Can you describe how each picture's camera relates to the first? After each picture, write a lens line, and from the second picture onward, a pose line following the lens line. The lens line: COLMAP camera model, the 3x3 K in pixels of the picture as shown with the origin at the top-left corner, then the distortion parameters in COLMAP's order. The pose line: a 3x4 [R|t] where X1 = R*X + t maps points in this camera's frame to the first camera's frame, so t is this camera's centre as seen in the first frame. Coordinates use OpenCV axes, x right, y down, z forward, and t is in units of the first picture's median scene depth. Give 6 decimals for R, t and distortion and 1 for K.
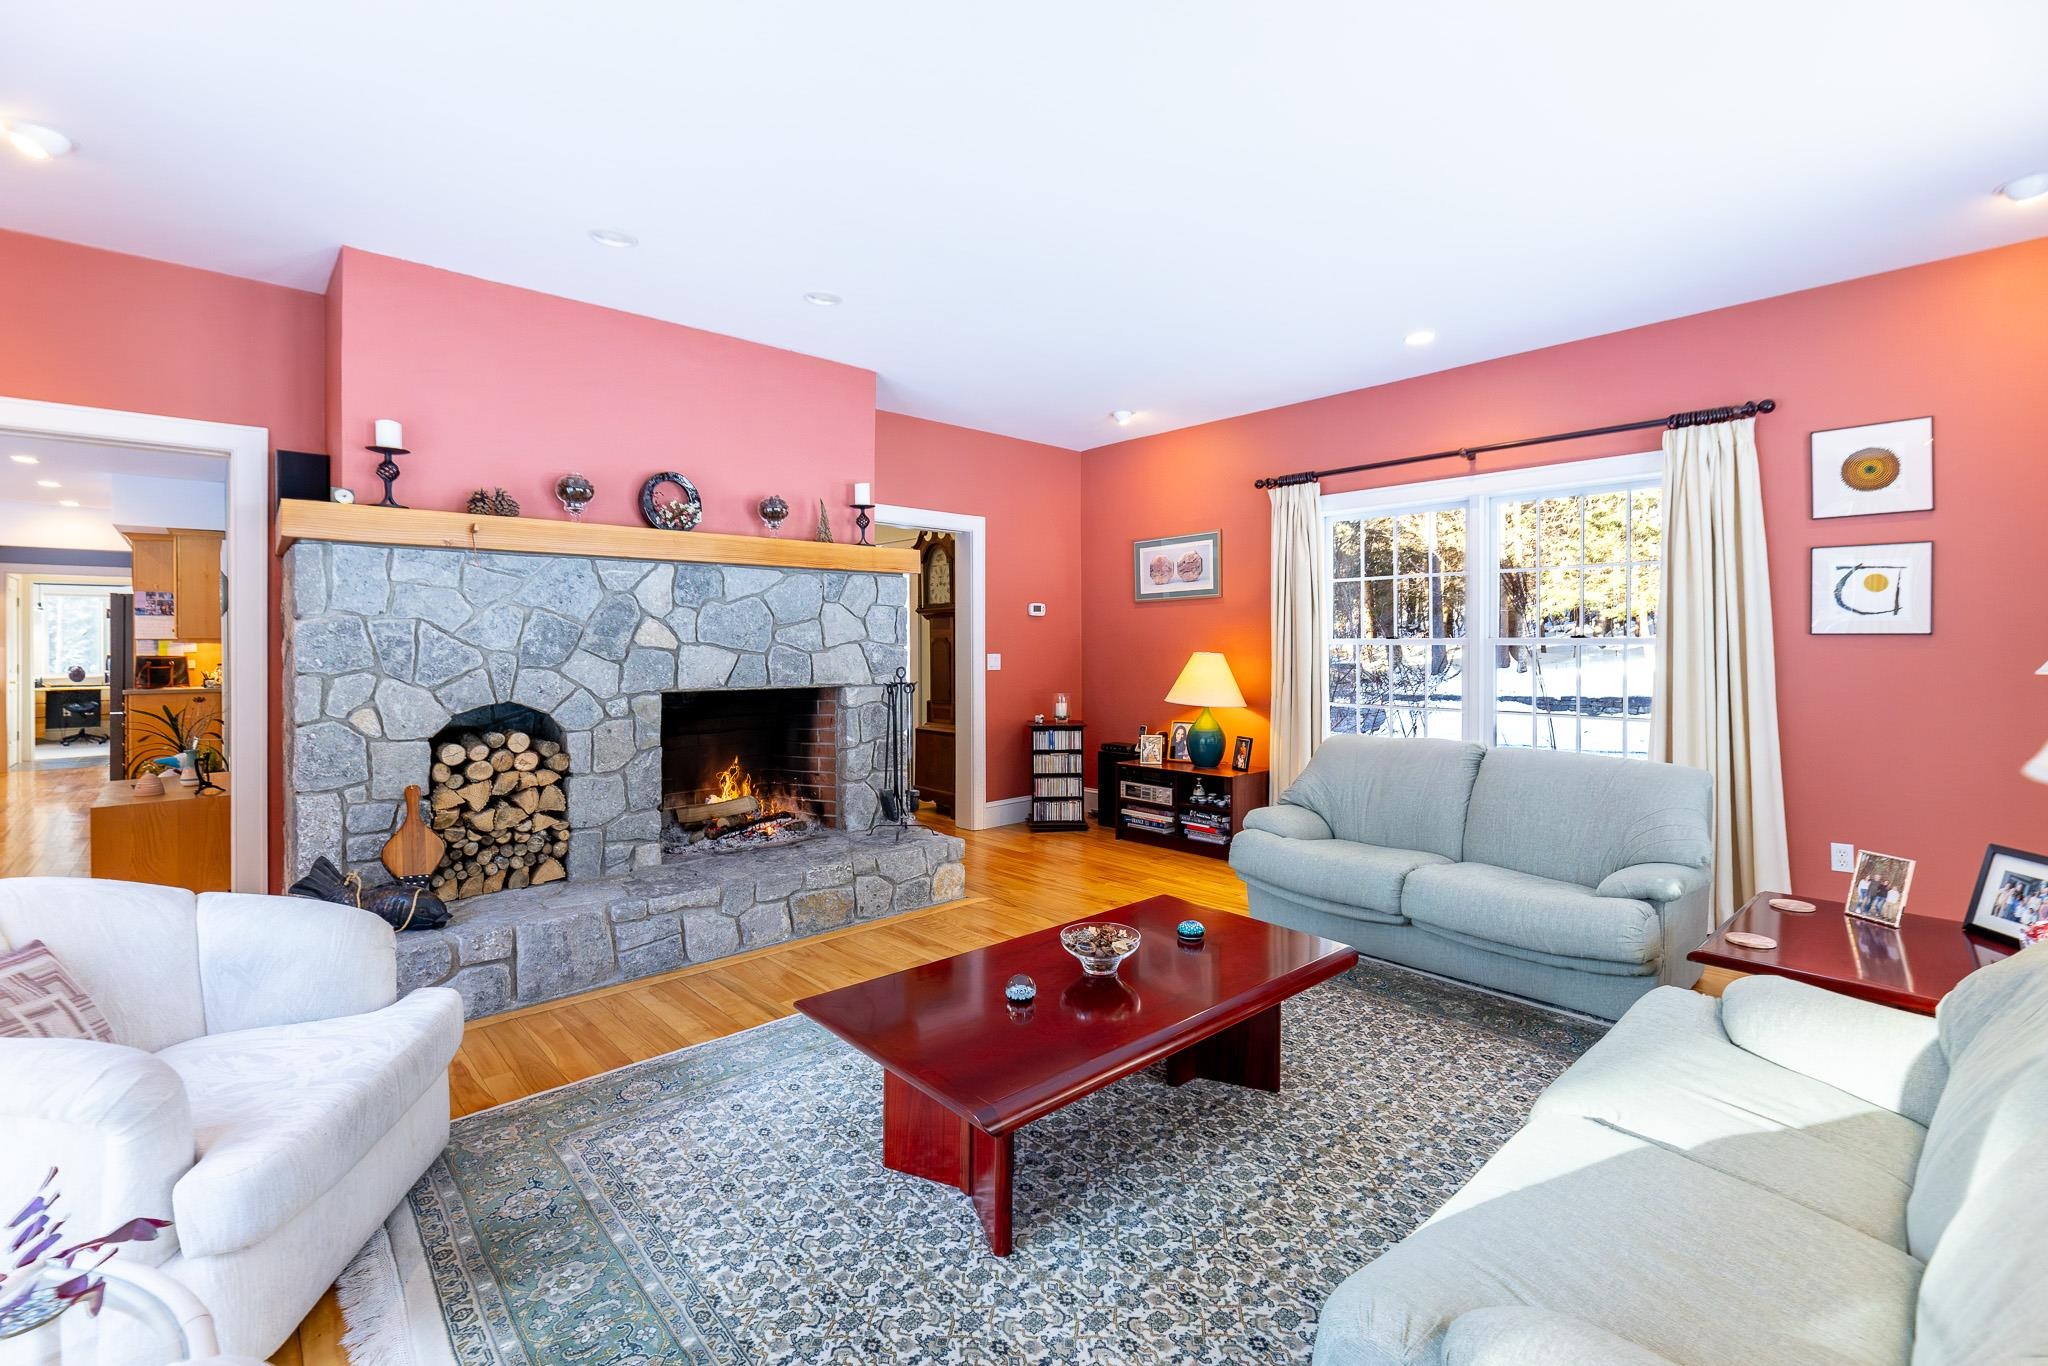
lens RADIAL K [[895.8, 0, 1057.6], [0, 895.8, 640.5], [0, 0, 1]] dist [-0.003324, 0.000013]
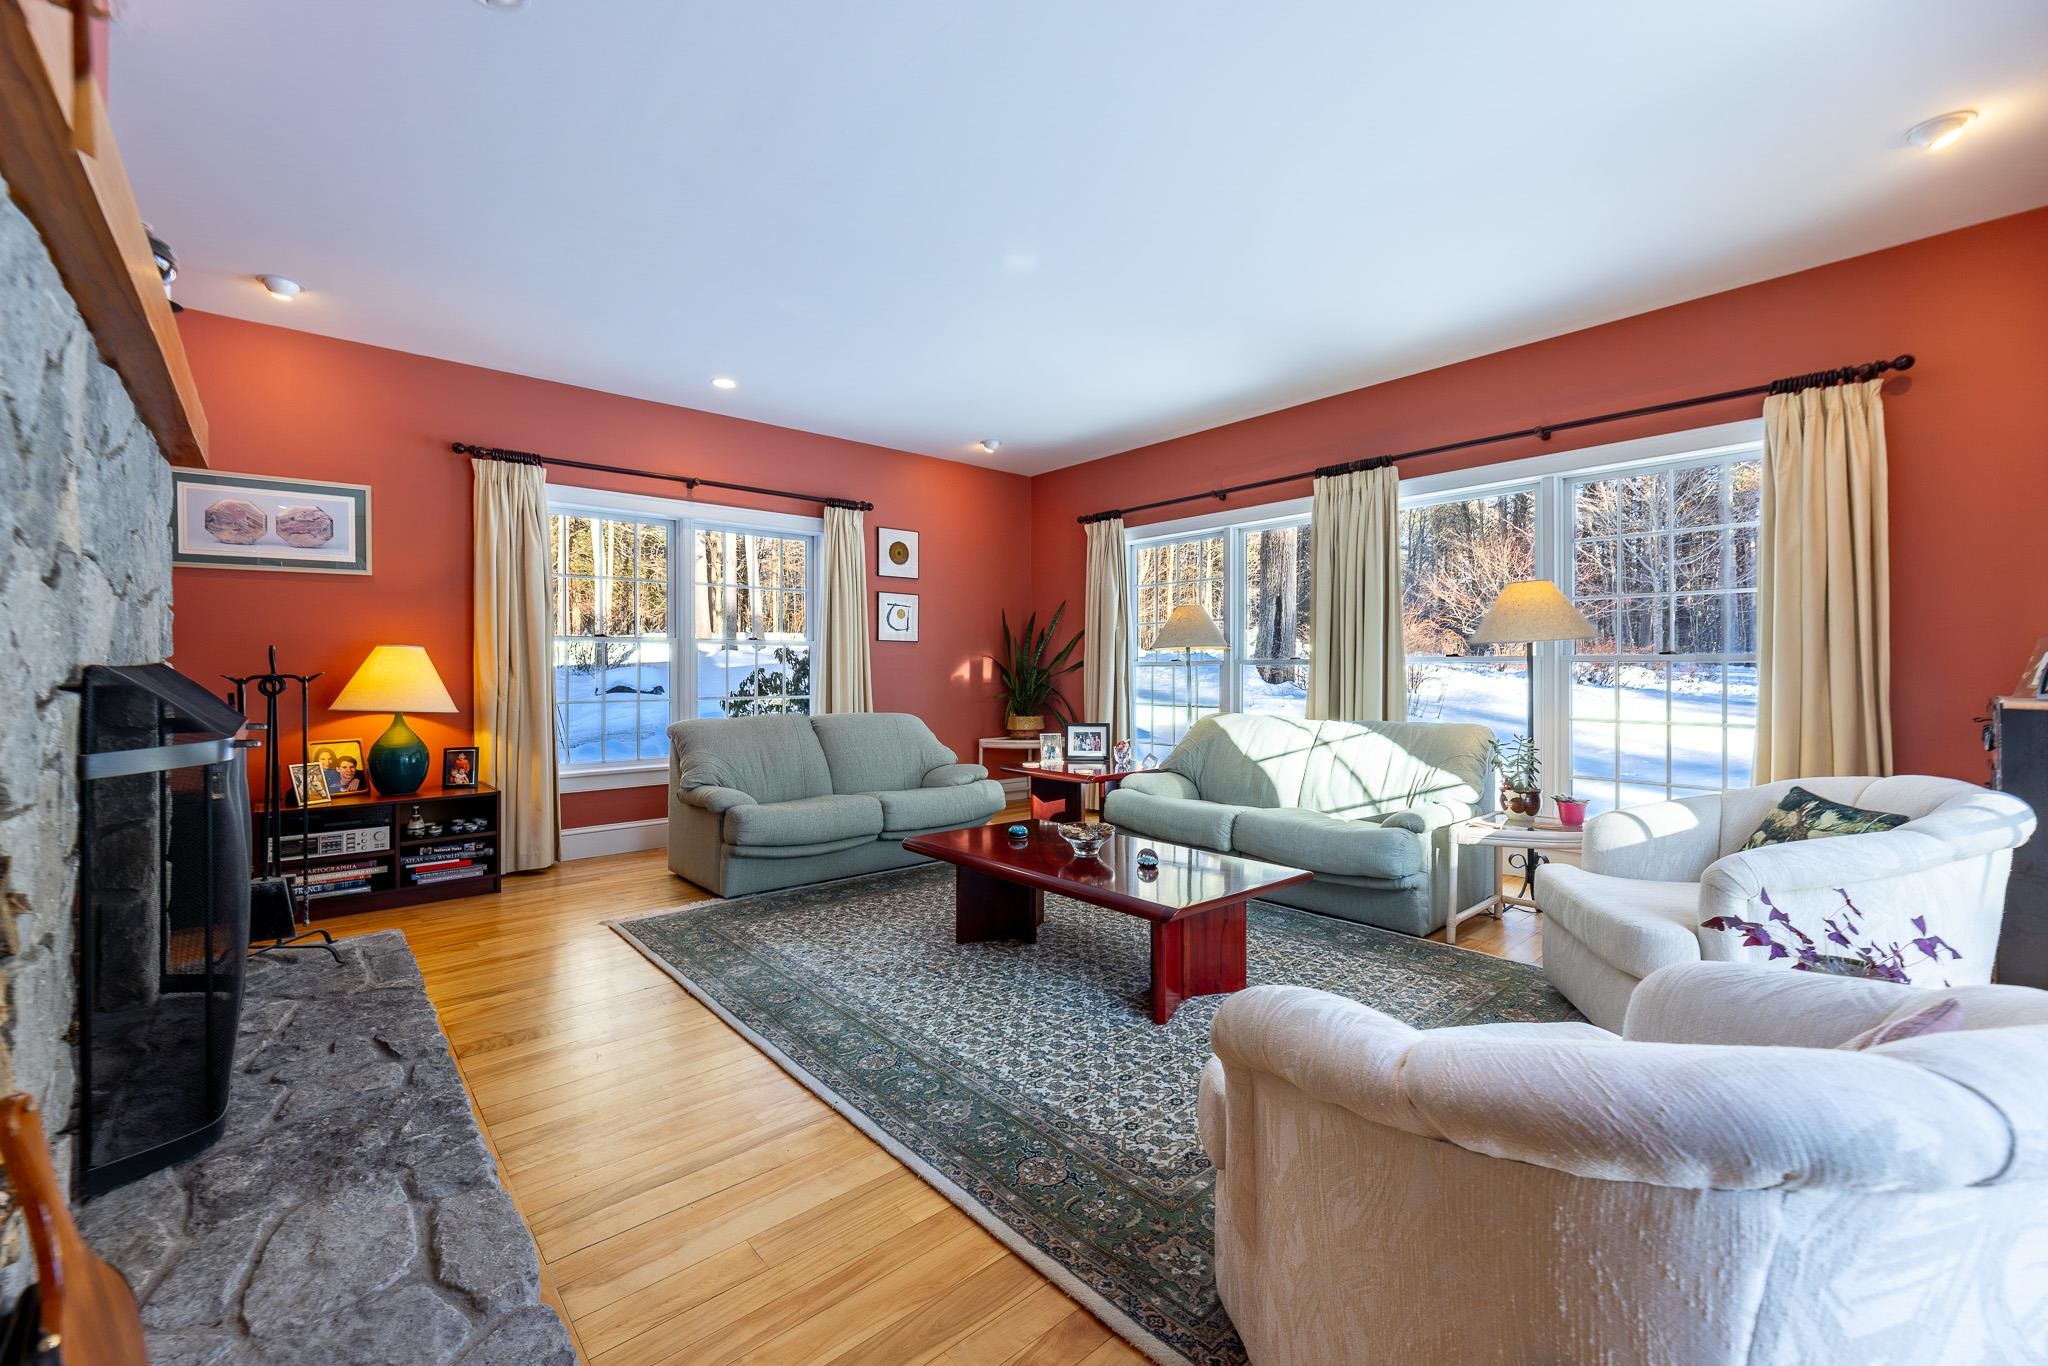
lens RADIAL K [[826.3, 0, 1006.4], [0, 826.3, 652.8], [0, 0, 1]] dist [-0.001145, -0.000404]
pose [[0.053978, 0.021506, 0.998311, -0.759980], [0.000672, 0.999767, -0.021574, 0.052001], [-0.998542, 0.001836, 0.053951, 0.643034]]
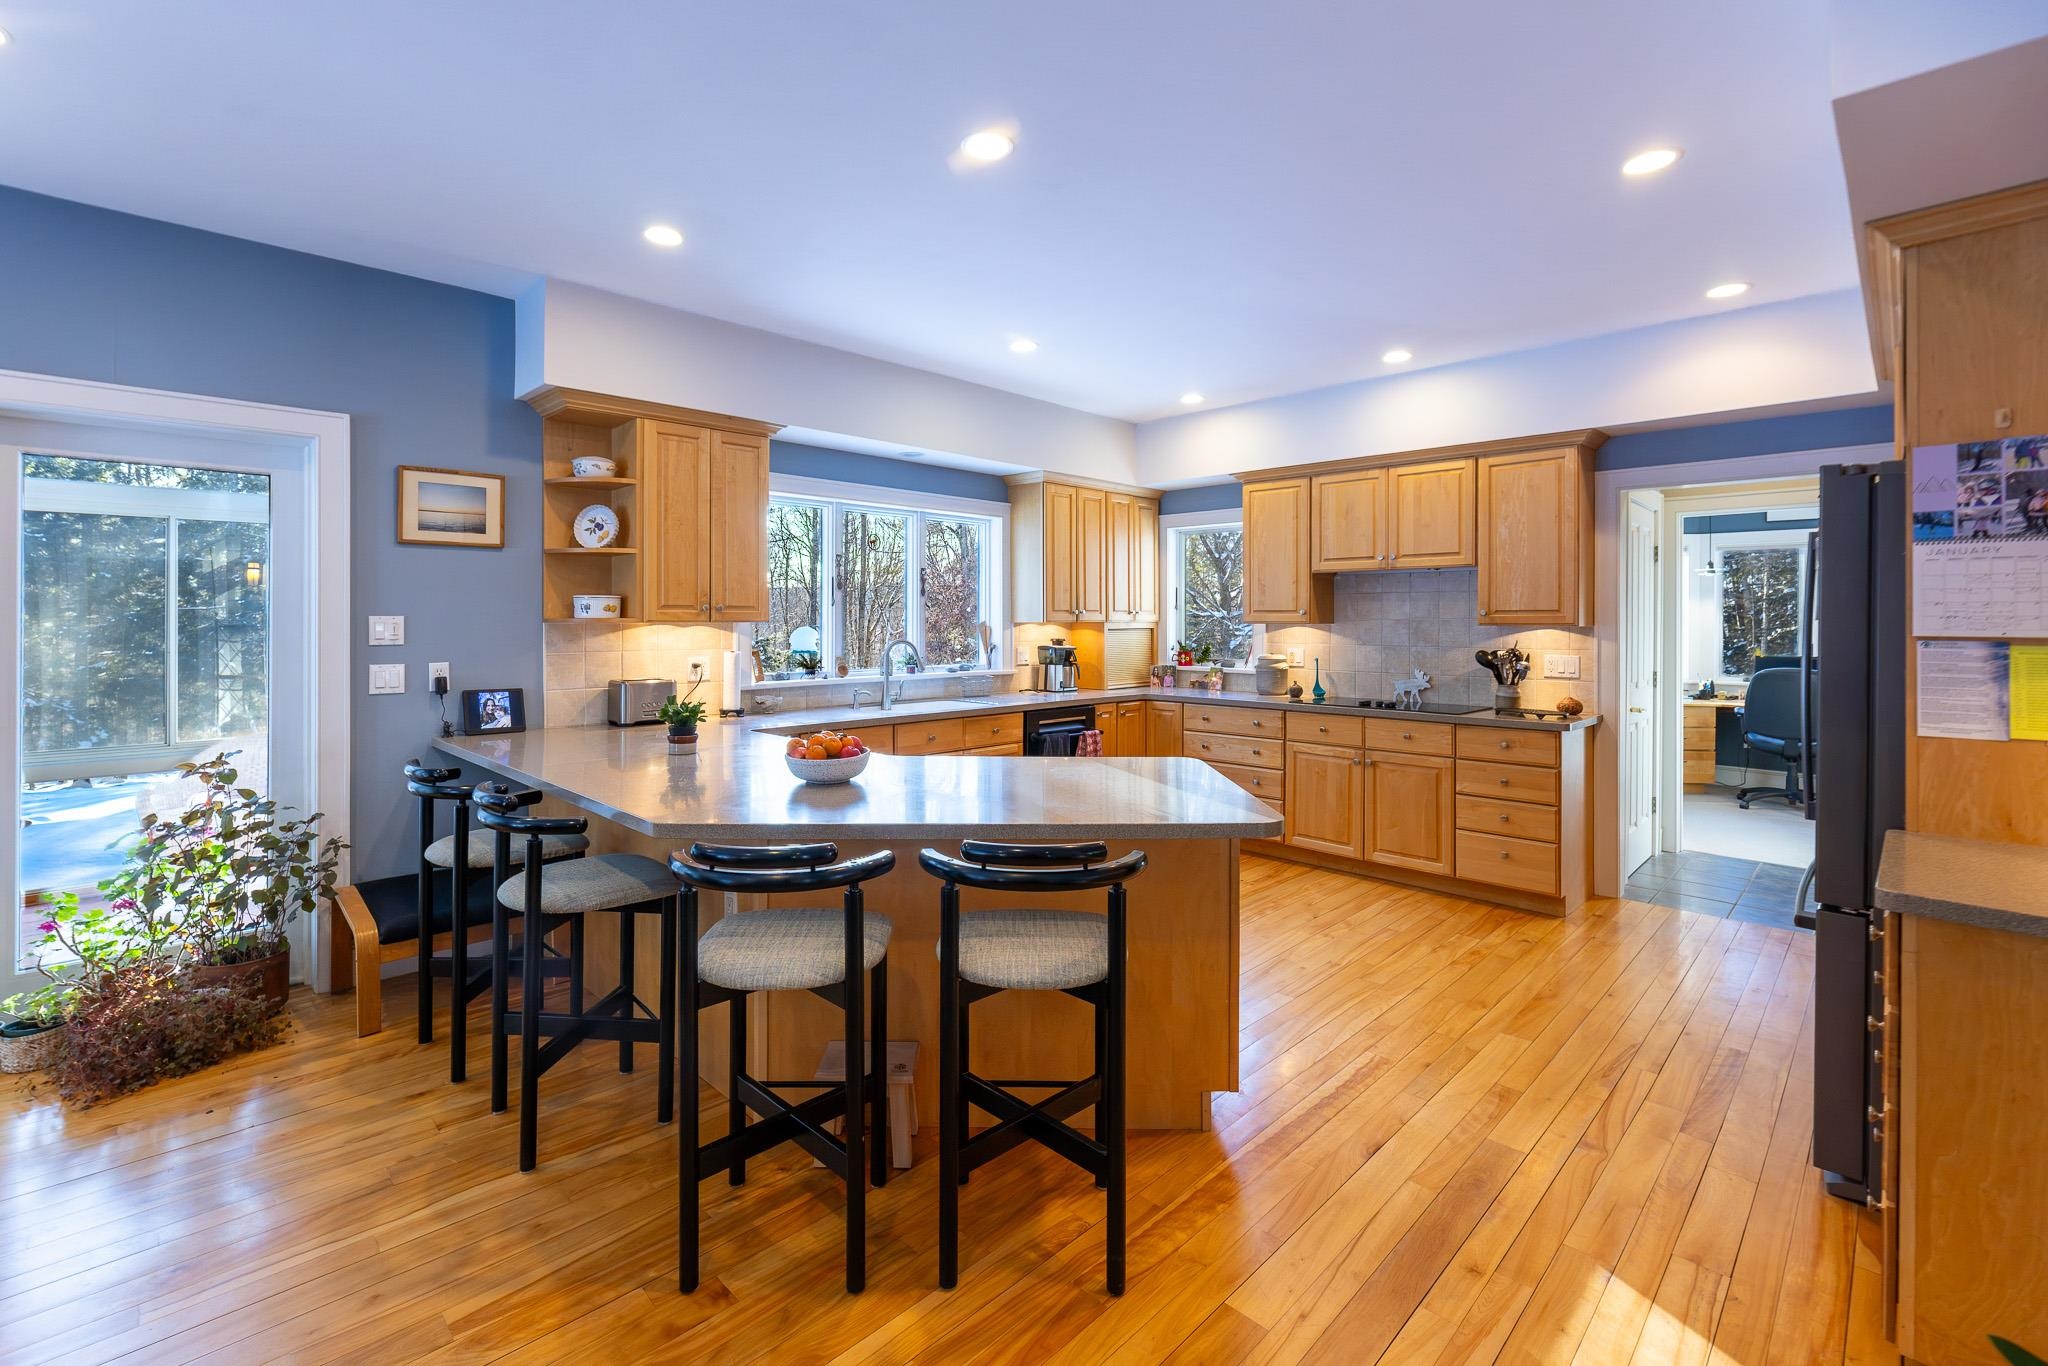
lens RADIAL K [[885.1, 0, 995.1], [0, 885.1, 621.8], [0, 0, 1]] dist [0.001259, 0.000196]
pose [[0.008805, 0.005210, -0.999948, -1.594328], [0.005311, 0.999972, 0.005257, -0.017823], [0.999947, -0.005357, 0.008777, 1.499051]]
